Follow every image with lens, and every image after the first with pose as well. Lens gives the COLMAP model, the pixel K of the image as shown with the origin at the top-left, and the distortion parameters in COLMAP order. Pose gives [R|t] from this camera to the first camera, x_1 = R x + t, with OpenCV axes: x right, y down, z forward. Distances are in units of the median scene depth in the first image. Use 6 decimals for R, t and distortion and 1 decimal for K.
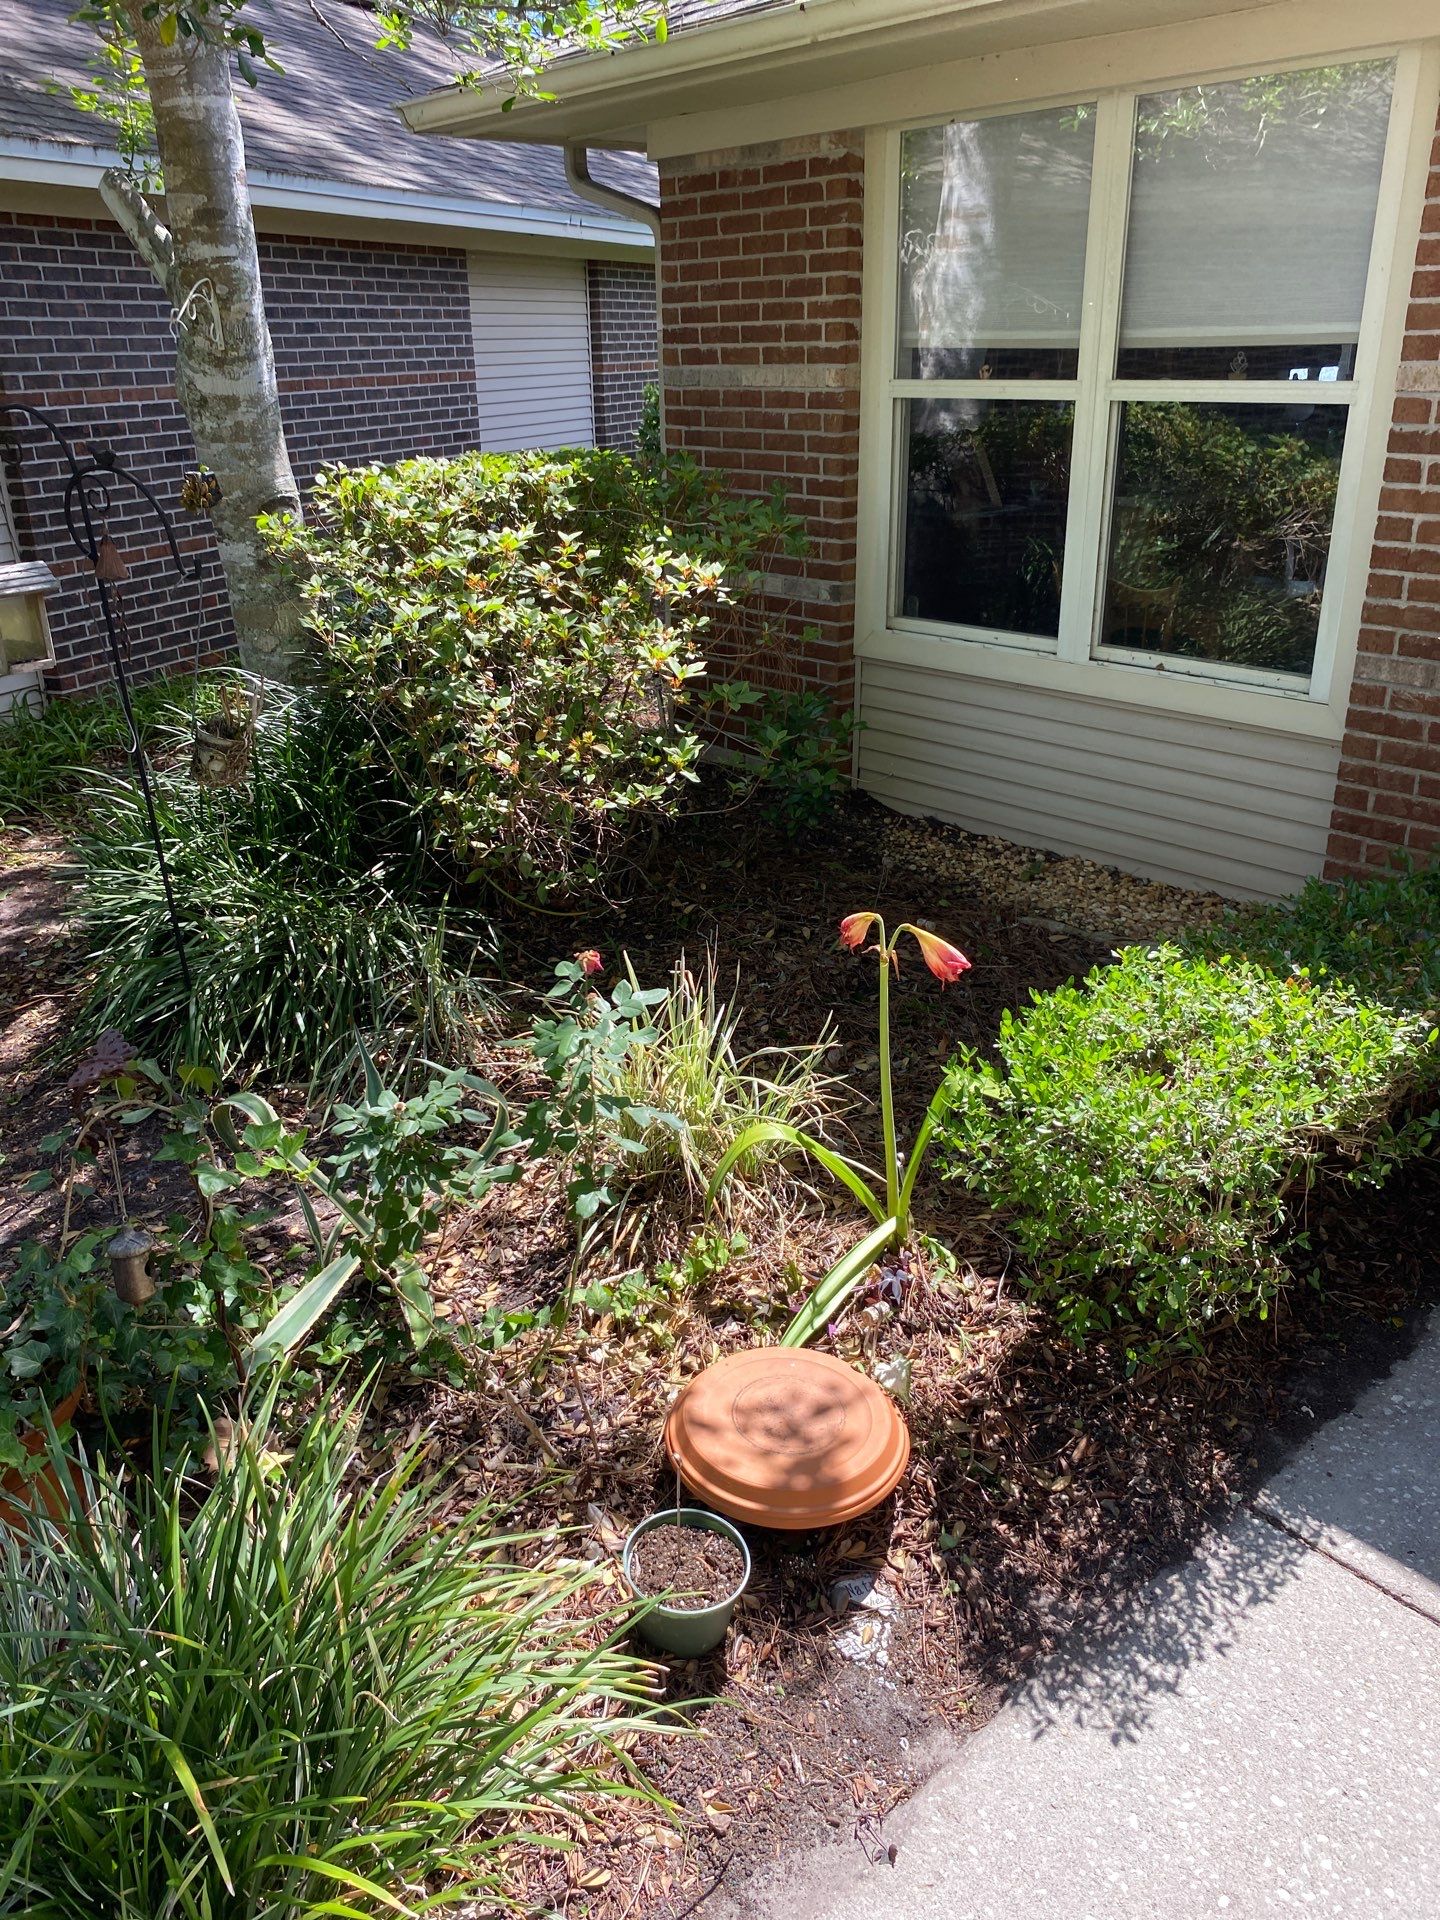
lens RADIAL K [[1437.2, 0, 699.4], [0, 1437.2, 957.6], [0, 0, 1]] dist [0.003622, -0.003172]
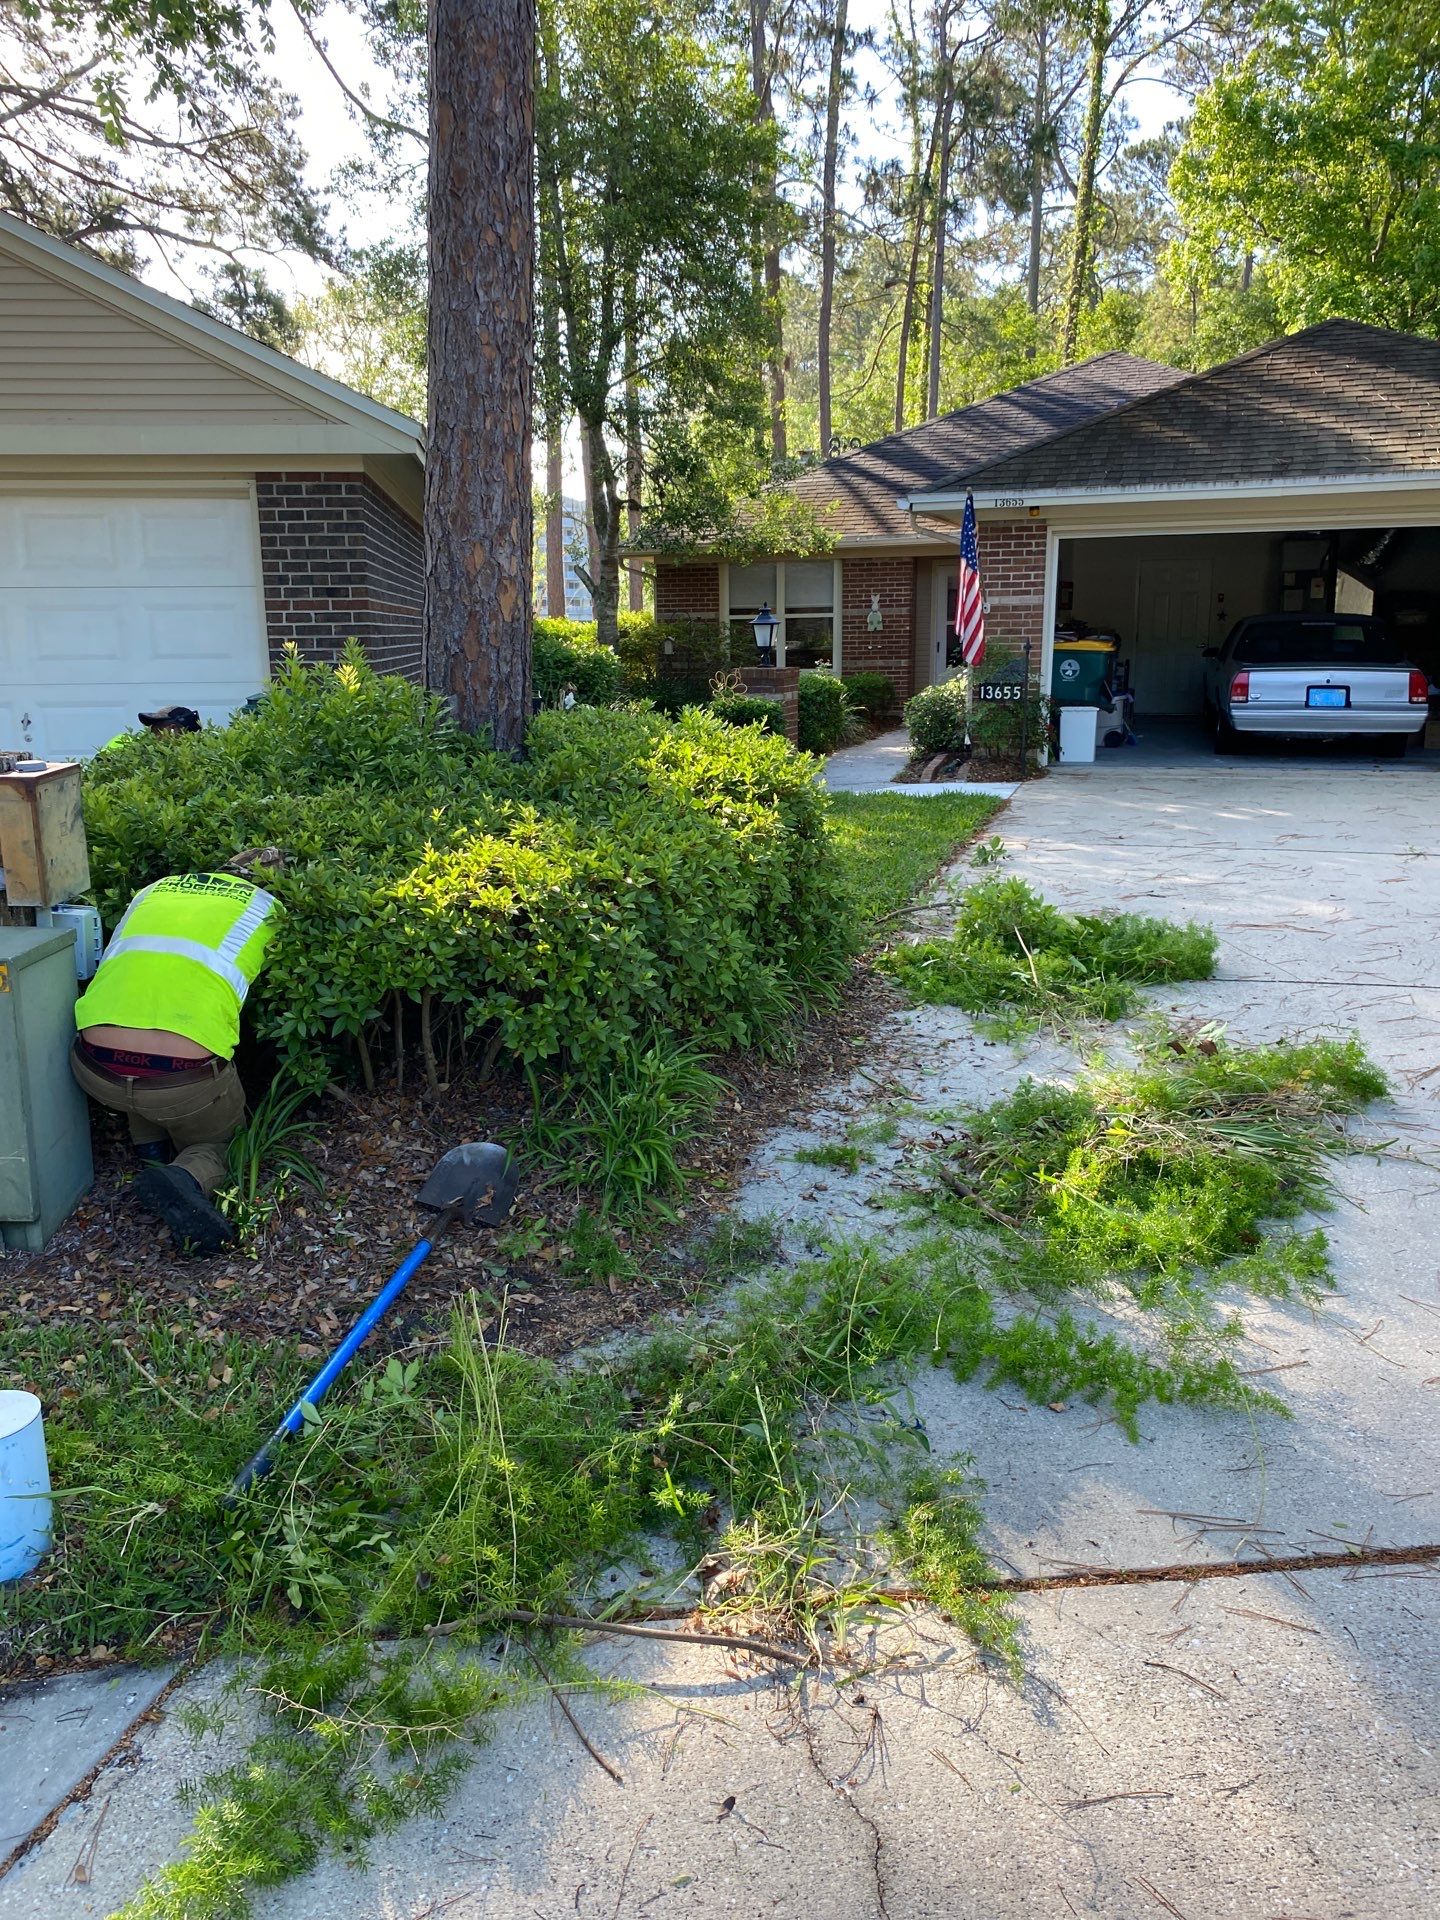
lens RADIAL K [[1406.2, 0, 693.2], [0, 1406.2, 974.2], [0, 0, 1]] dist [0.007480, -0.025405]
pose [[0.863006, -0.114235, 0.492108, -2.477130], [0.197356, 0.972929, -0.120251, 1.308296], [-0.465049, 0.200898, 0.862189, -2.743009]]
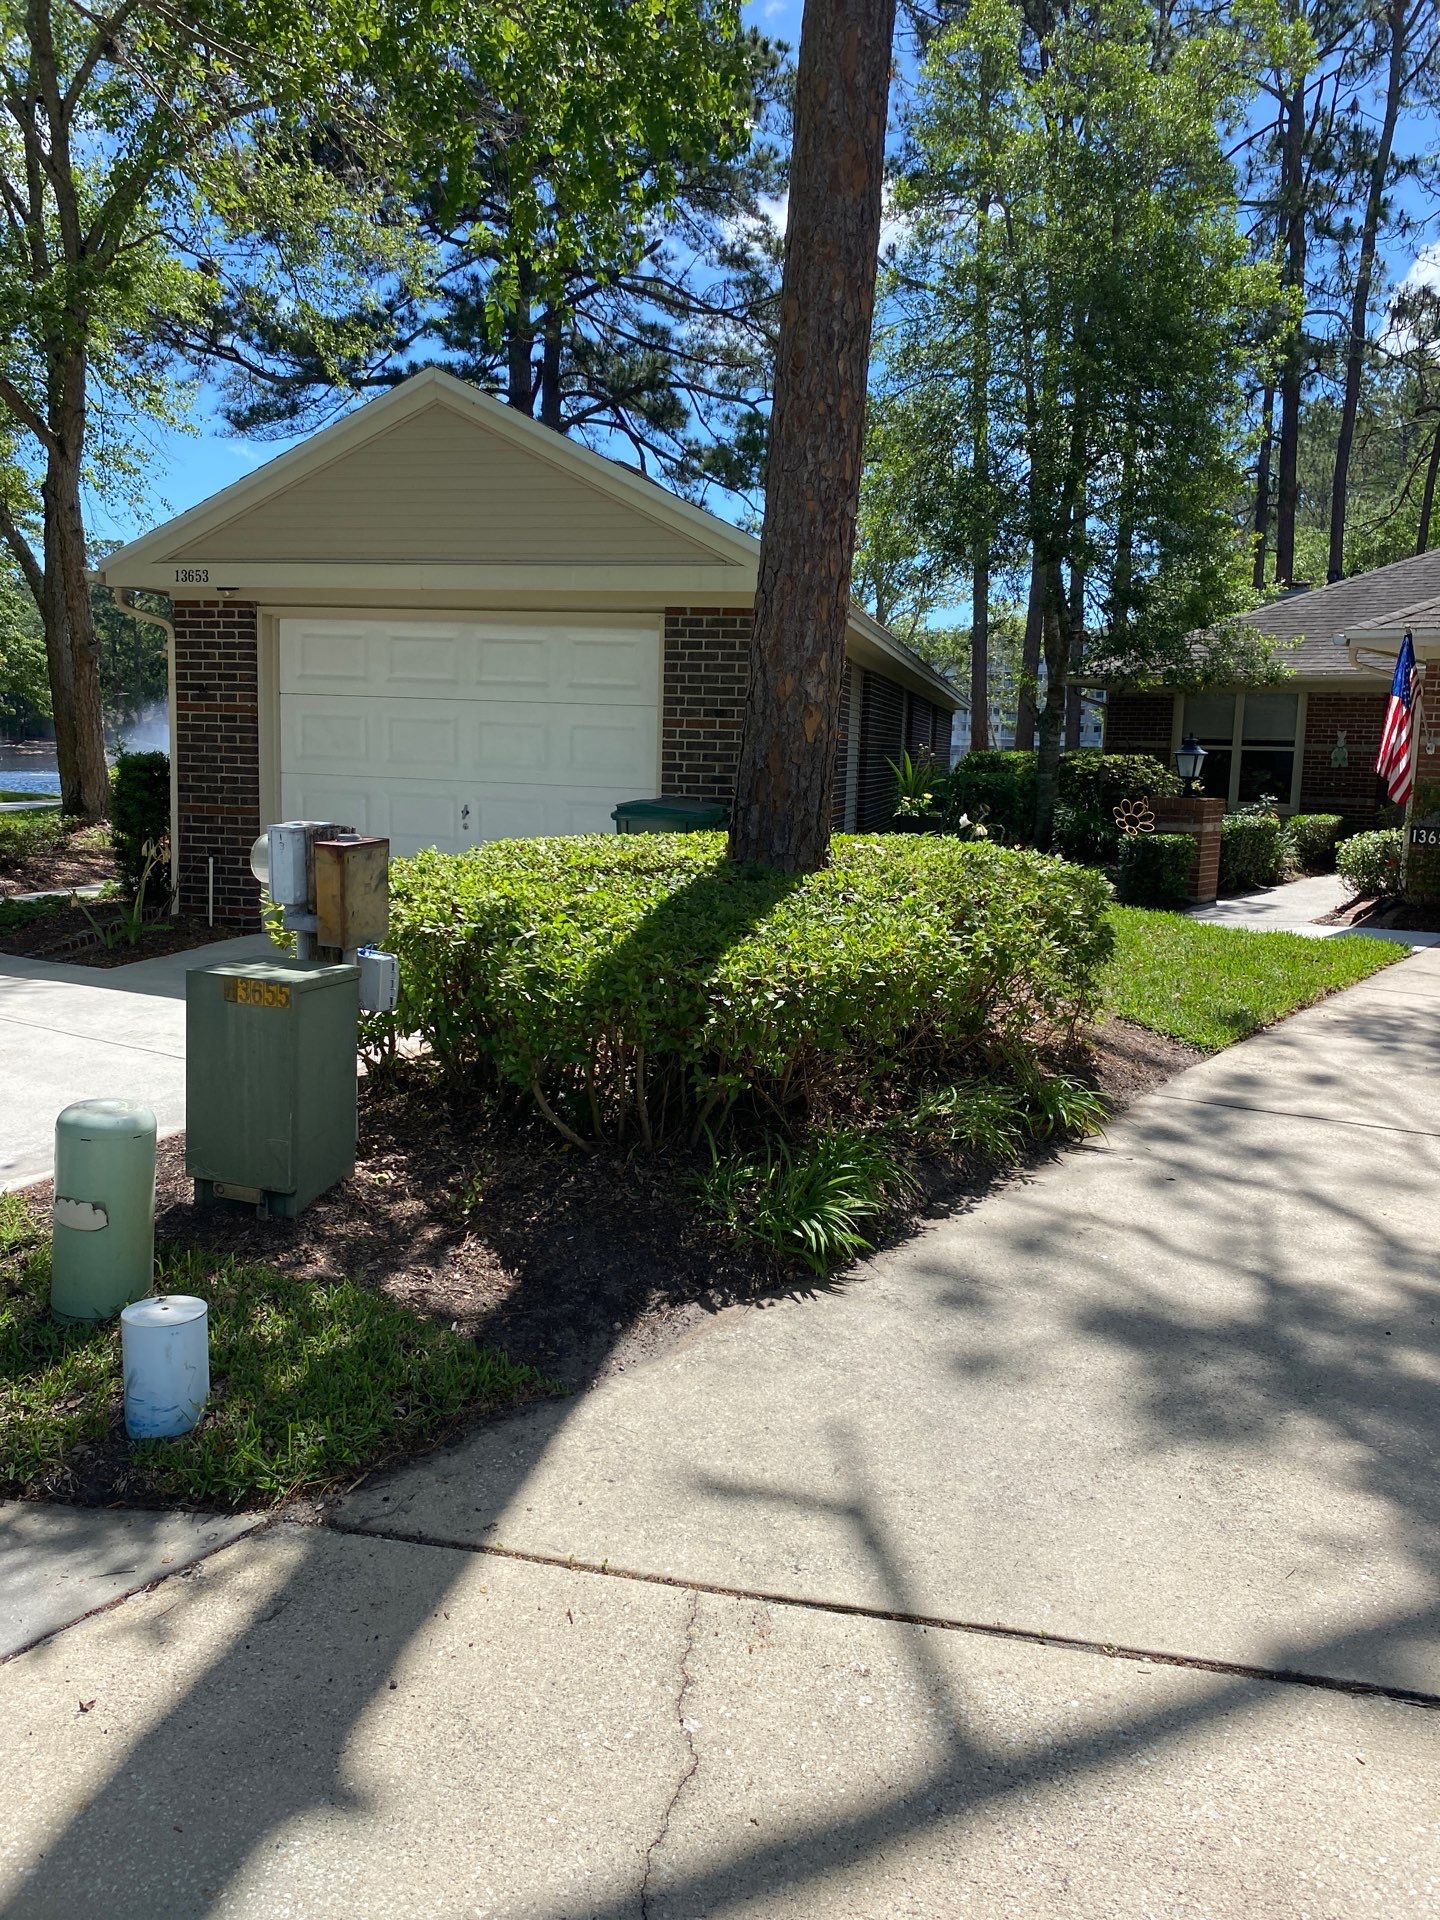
lens RADIAL K [[1425.0, 0, 716.1], [0, 1425.0, 953.3], [0, 0, 1]] dist [-0.002056, -0.006935]
pose [[0.978716, 0.014317, 0.204720, -2.354504], [0.038672, 0.966825, -0.252494, 1.376814], [-0.201544, 0.255037, 0.945694, -2.918672]]
